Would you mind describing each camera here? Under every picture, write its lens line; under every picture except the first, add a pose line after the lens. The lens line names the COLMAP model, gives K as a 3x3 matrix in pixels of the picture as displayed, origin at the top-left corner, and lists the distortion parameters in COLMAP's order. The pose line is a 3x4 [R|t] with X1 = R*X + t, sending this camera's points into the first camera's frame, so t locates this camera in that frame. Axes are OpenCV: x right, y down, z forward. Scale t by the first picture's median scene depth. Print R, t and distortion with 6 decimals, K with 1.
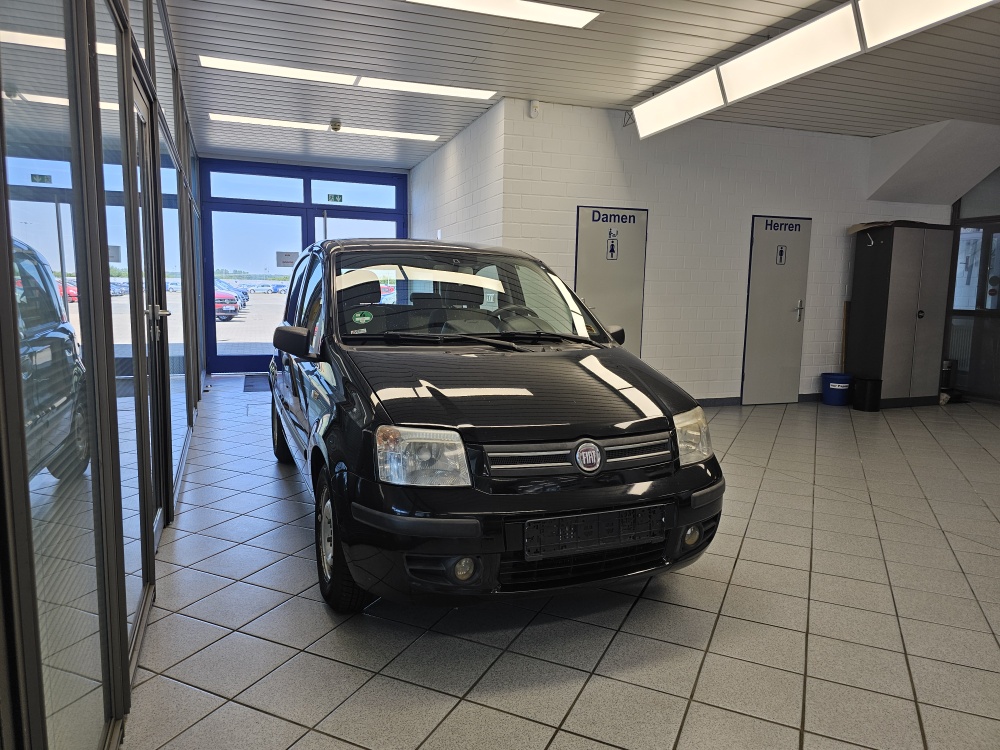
lens RADIAL K [[676.1, 0, 501.9], [0, 676.1, 376.2], [0, 0, 1]] dist [0.055559, -0.060519]
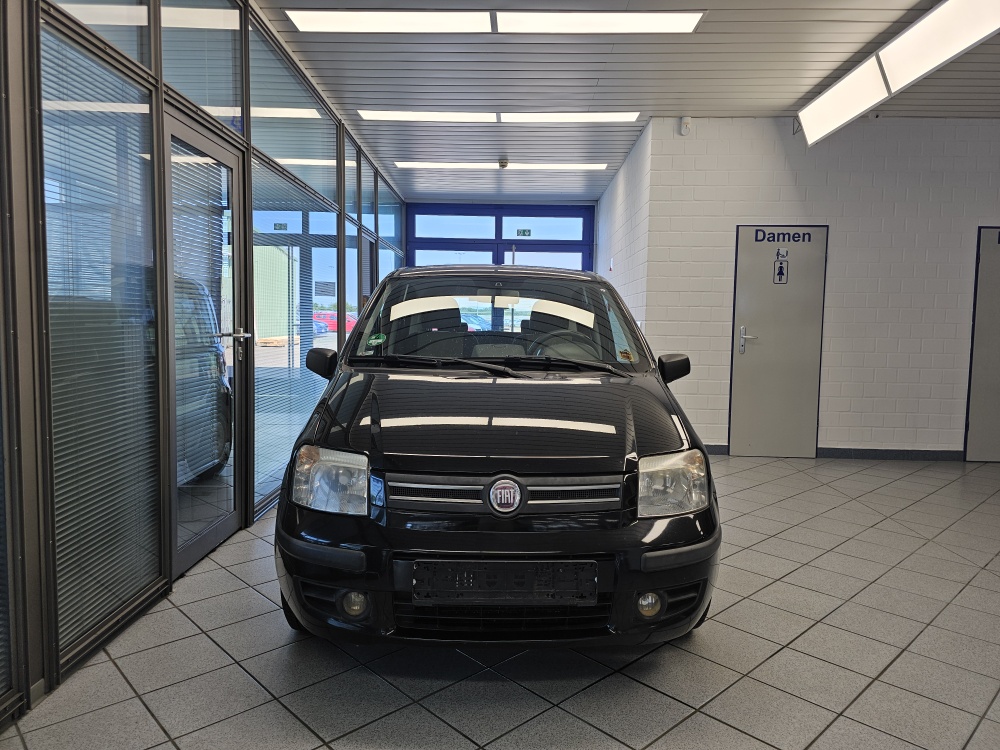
lens RADIAL K [[676.1, 0, 510.0], [0, 676.1, 370.1], [0, 0, 1]] dist [0.055559, -0.060519]
pose [[0.934116, 0.024293, -0.356143, 0.165000], [-0.044976, 0.997741, -0.049907, -0.000110], [0.354125, 0.062637, 0.933098, 0.062418]]
